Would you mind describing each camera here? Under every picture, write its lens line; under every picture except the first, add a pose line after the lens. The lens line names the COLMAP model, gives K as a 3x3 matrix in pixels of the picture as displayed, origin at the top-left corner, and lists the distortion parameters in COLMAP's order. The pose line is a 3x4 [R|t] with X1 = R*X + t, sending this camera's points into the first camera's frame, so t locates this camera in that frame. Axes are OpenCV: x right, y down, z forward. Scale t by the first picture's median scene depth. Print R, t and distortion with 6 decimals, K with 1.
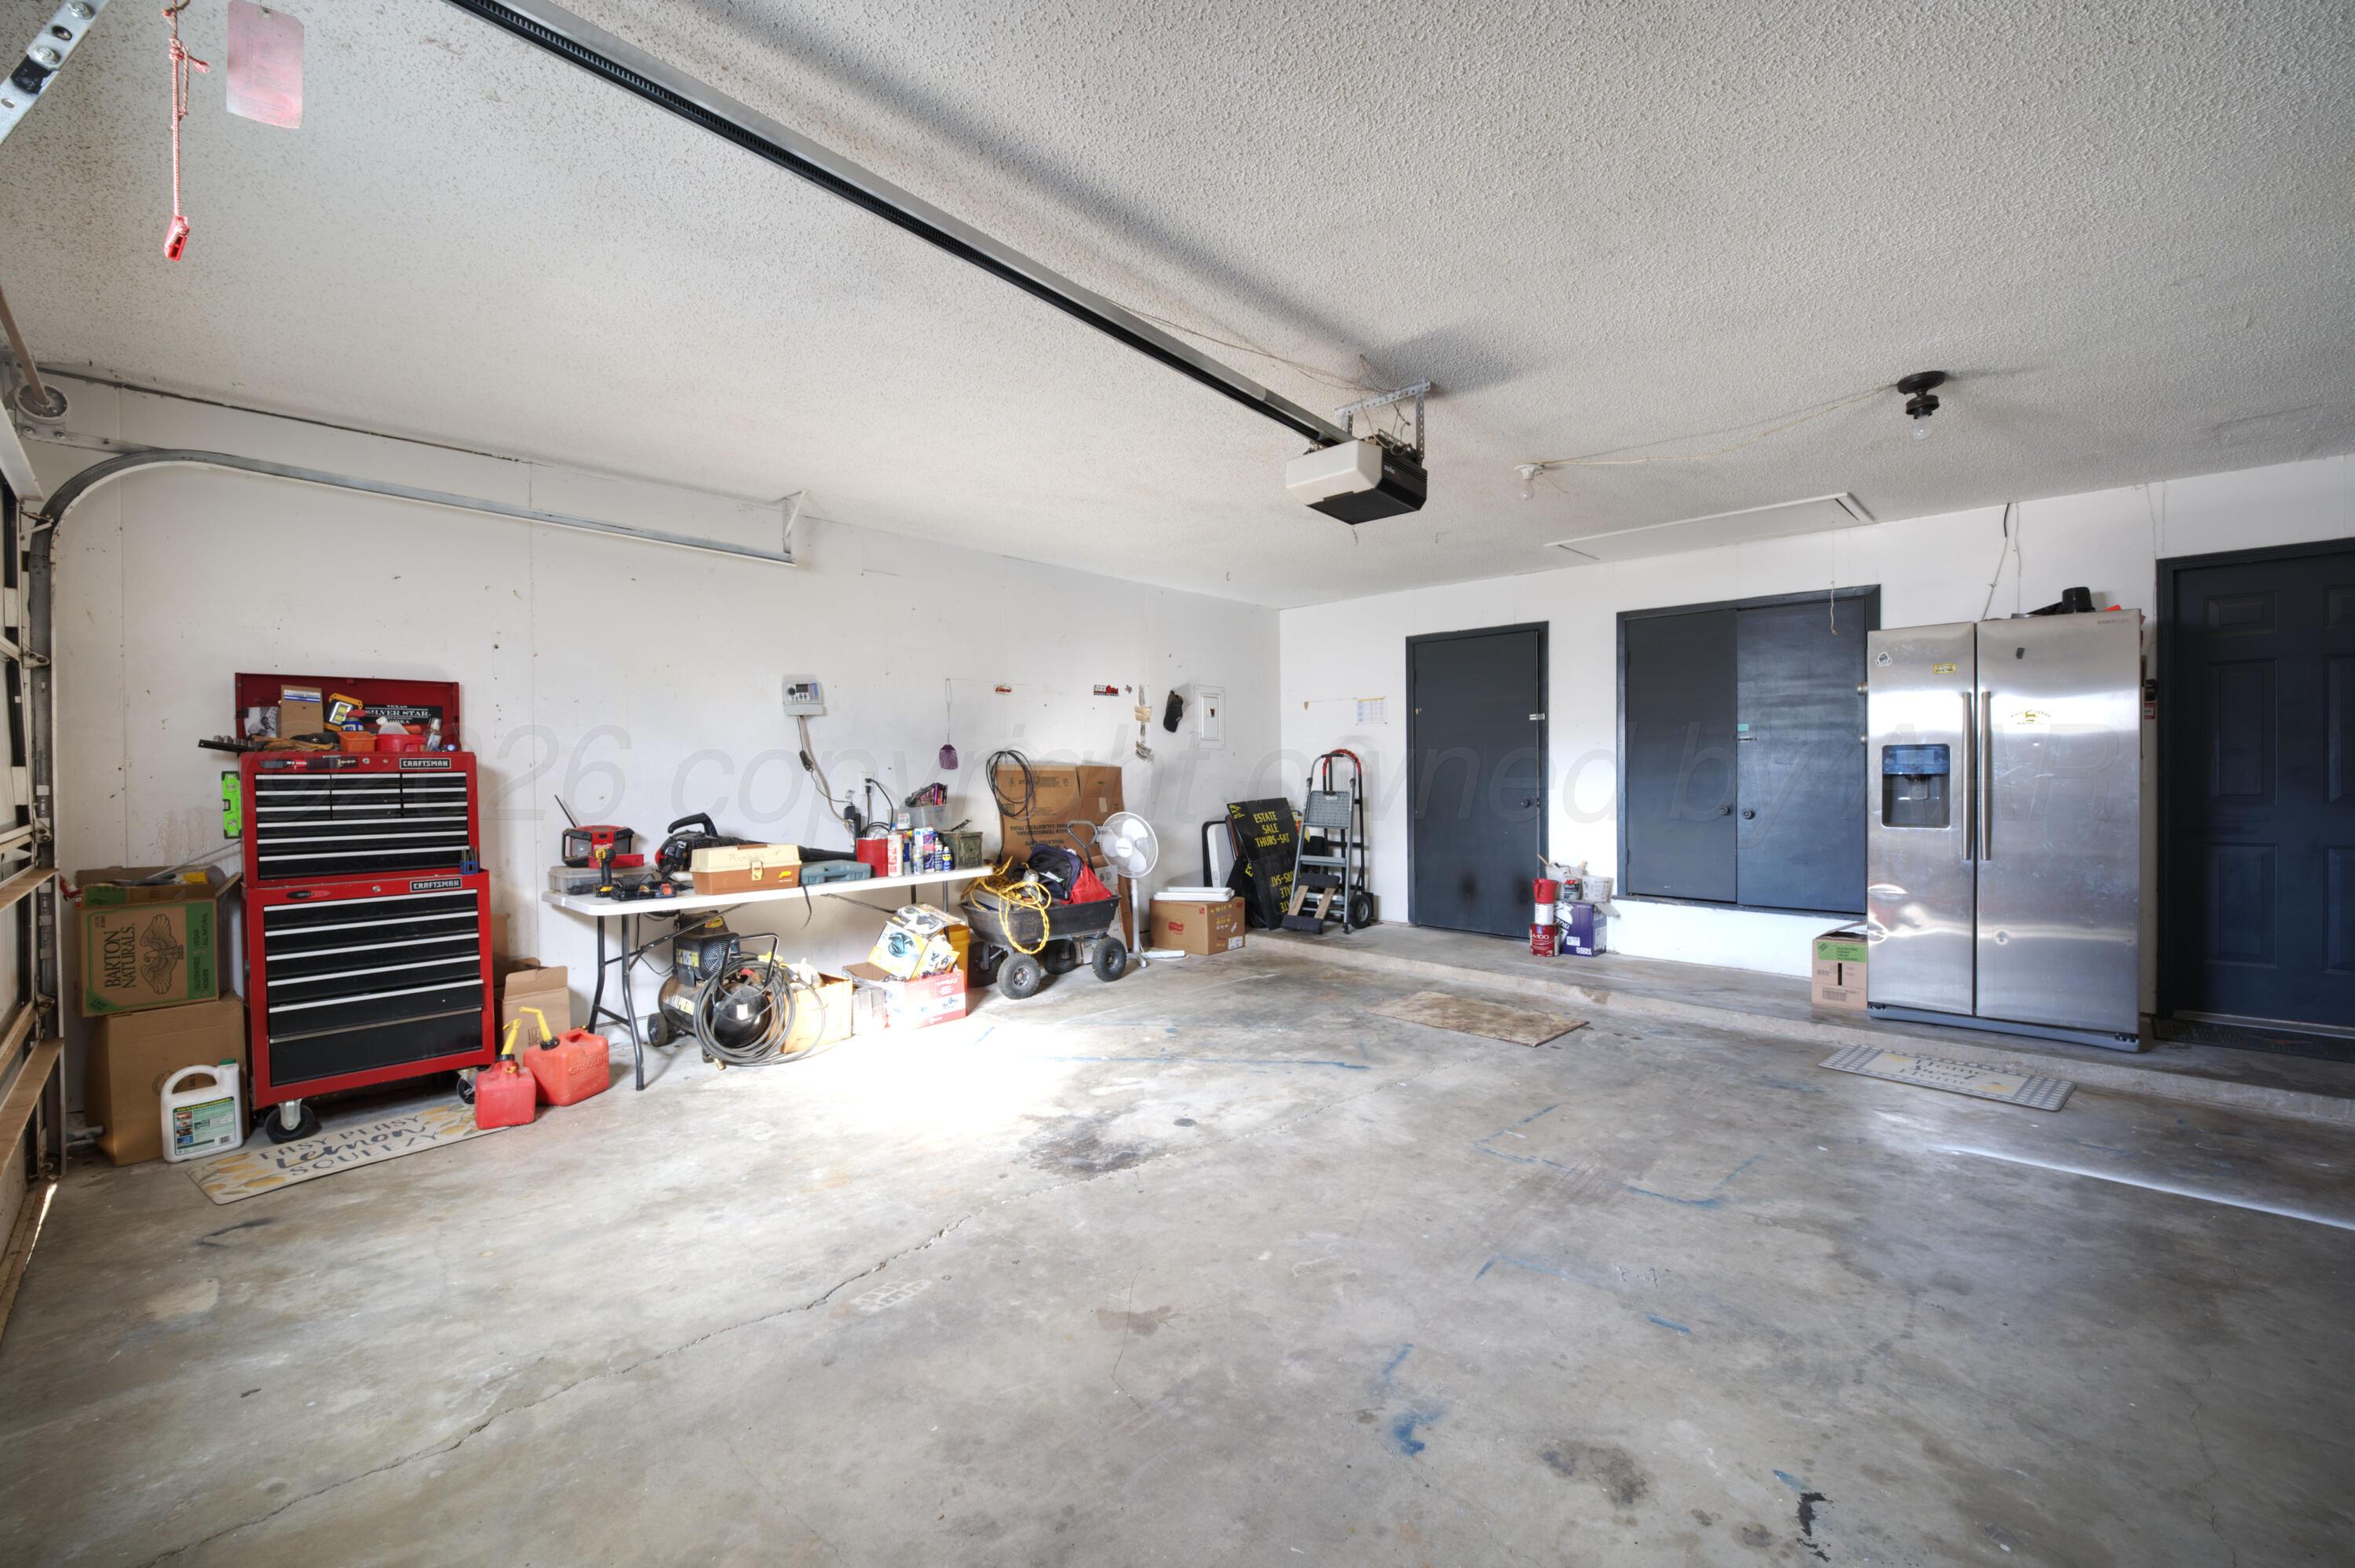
lens RADIAL K [[941.6, 0, 1177.5], [0, 941.6, 784.0], [0, 0, 1]] dist [0.016420, -0.019523]
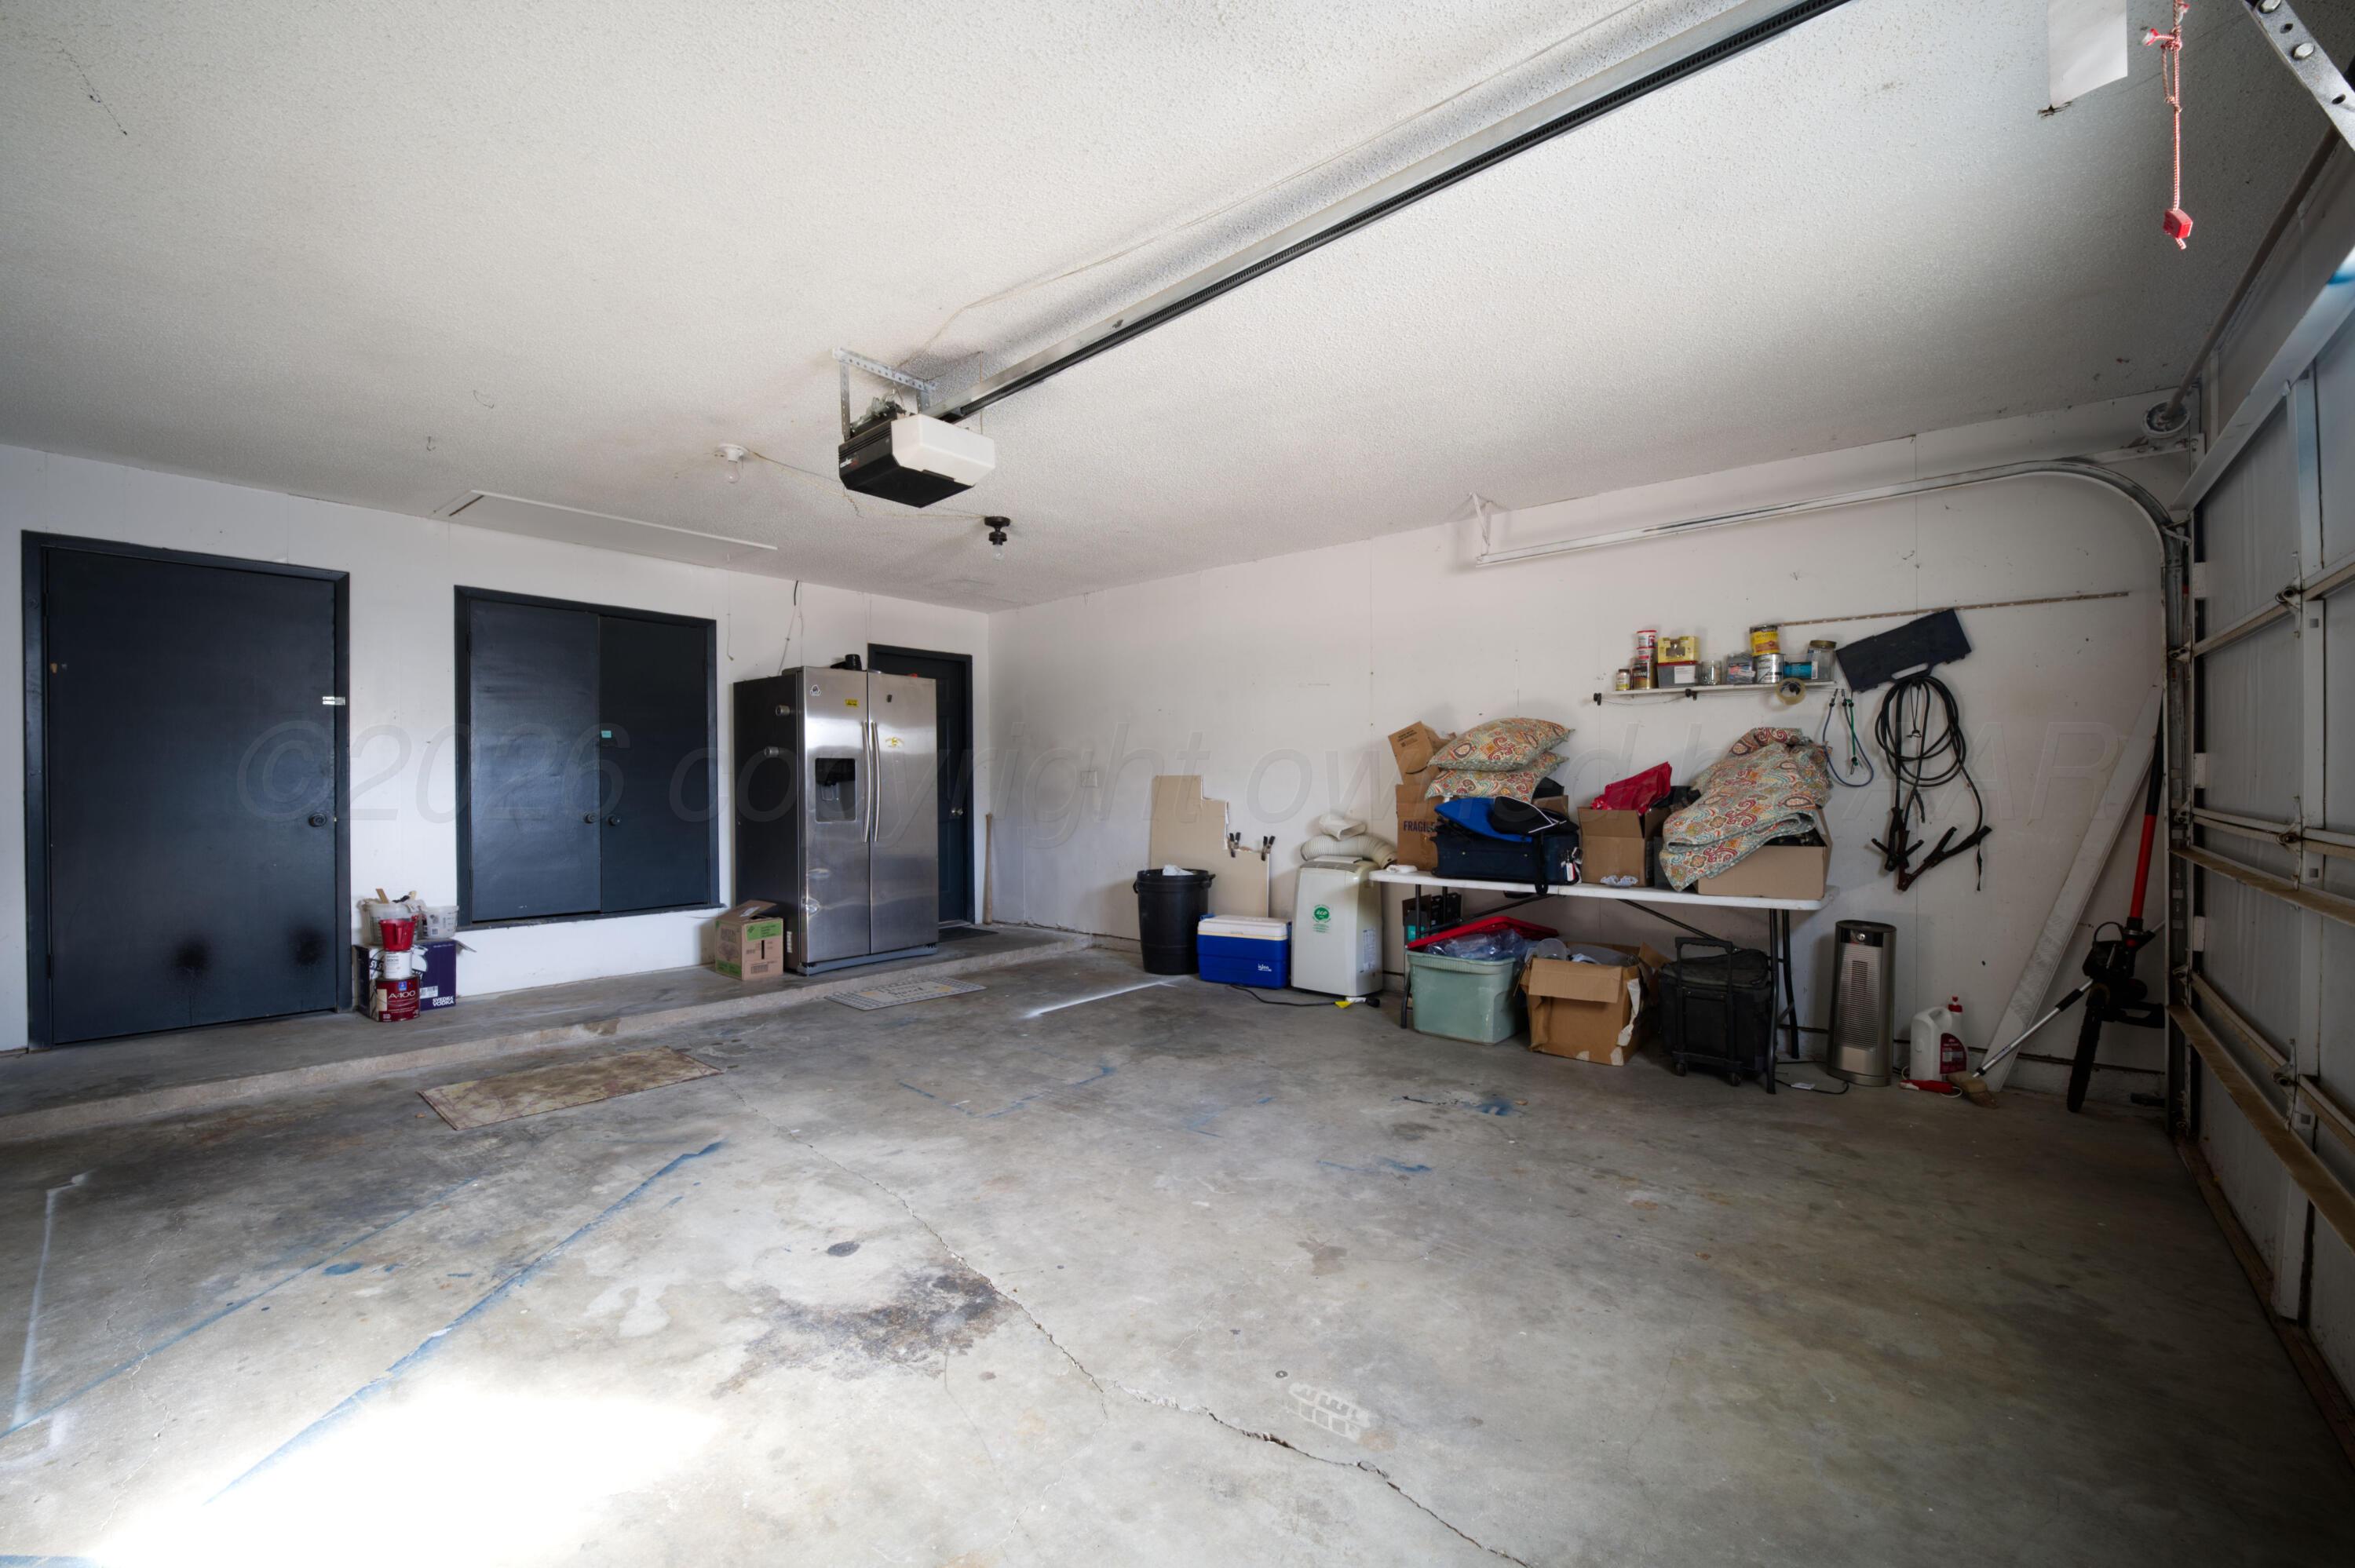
lens RADIAL K [[941.6, 0, 1177.5], [0, 941.6, 784.0], [0, 0, 1]] dist [0.016420, -0.019523]
pose [[-0.038238, 0.001976, 0.999267, -0.708274], [0.012583, 0.999920, -0.001496, 0.003547], [-0.999189, 0.012516, -0.038260, 0.739440]]
